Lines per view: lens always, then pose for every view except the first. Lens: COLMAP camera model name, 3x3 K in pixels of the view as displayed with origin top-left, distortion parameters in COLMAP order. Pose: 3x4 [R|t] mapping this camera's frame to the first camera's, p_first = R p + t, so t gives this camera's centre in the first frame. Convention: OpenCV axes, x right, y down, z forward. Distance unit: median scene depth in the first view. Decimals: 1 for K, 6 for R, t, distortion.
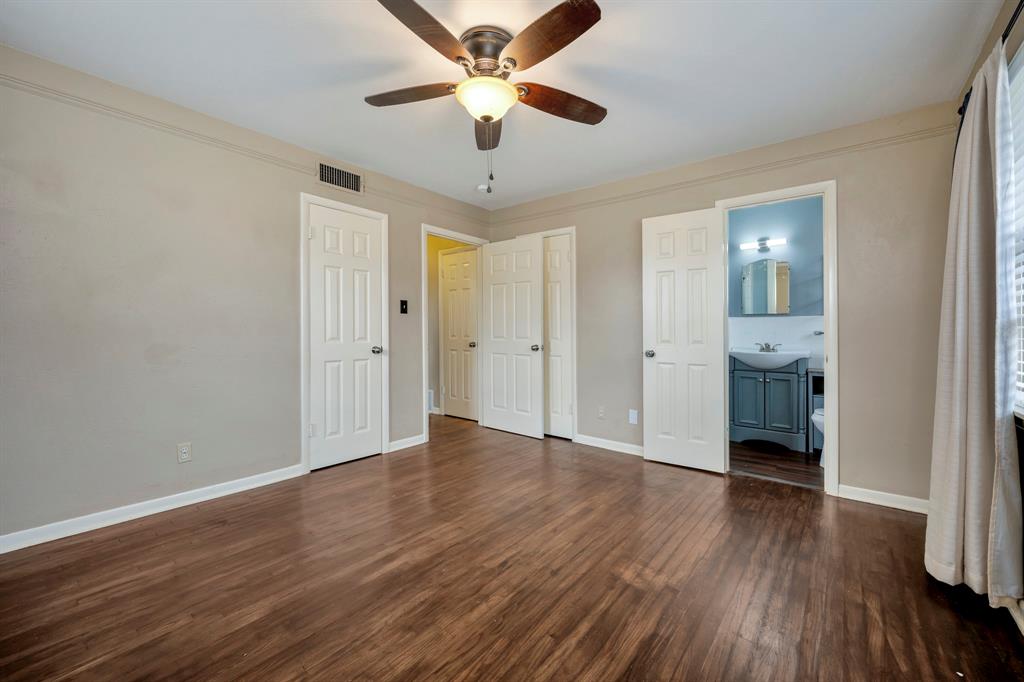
lens RADIAL K [[402.1, 0, 514.8], [0, 402.1, 333.4], [0, 0, 1]] dist [-0.000492, 0.000061]
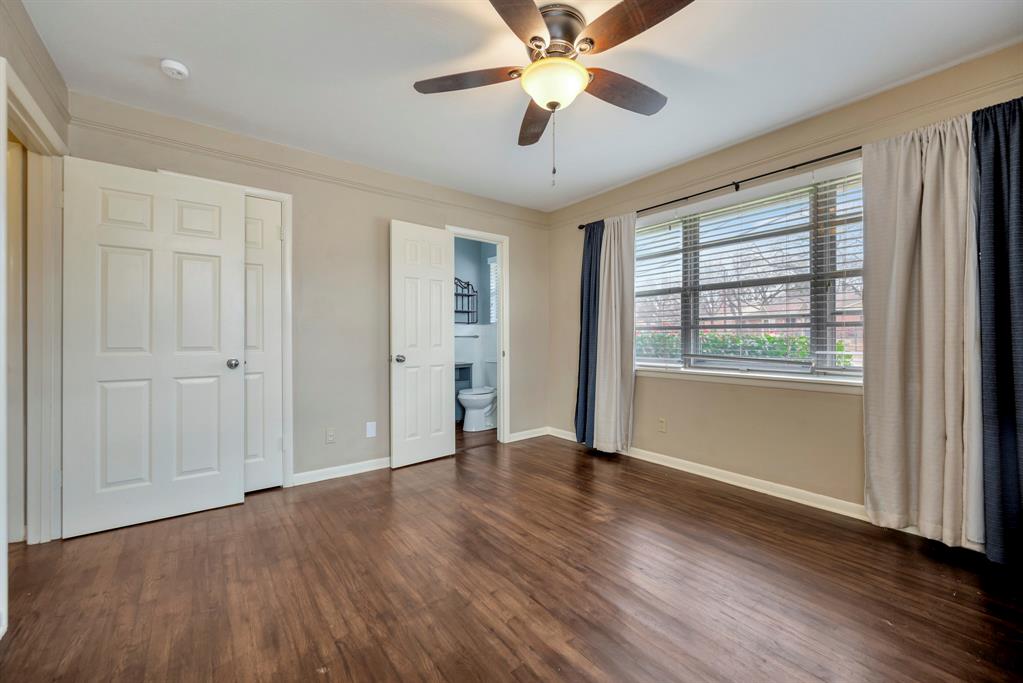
lens RADIAL K [[403.8, 0, 513.2], [0, 403.8, 339.3], [0, 0, 1]] dist [-0.007156, -0.000001]
pose [[0.221725, -0.007714, 0.975079, -0.531492], [0.010621, 0.999928, 0.005496, 0.000027], [-0.975051, 0.009138, 0.221791, 0.483960]]
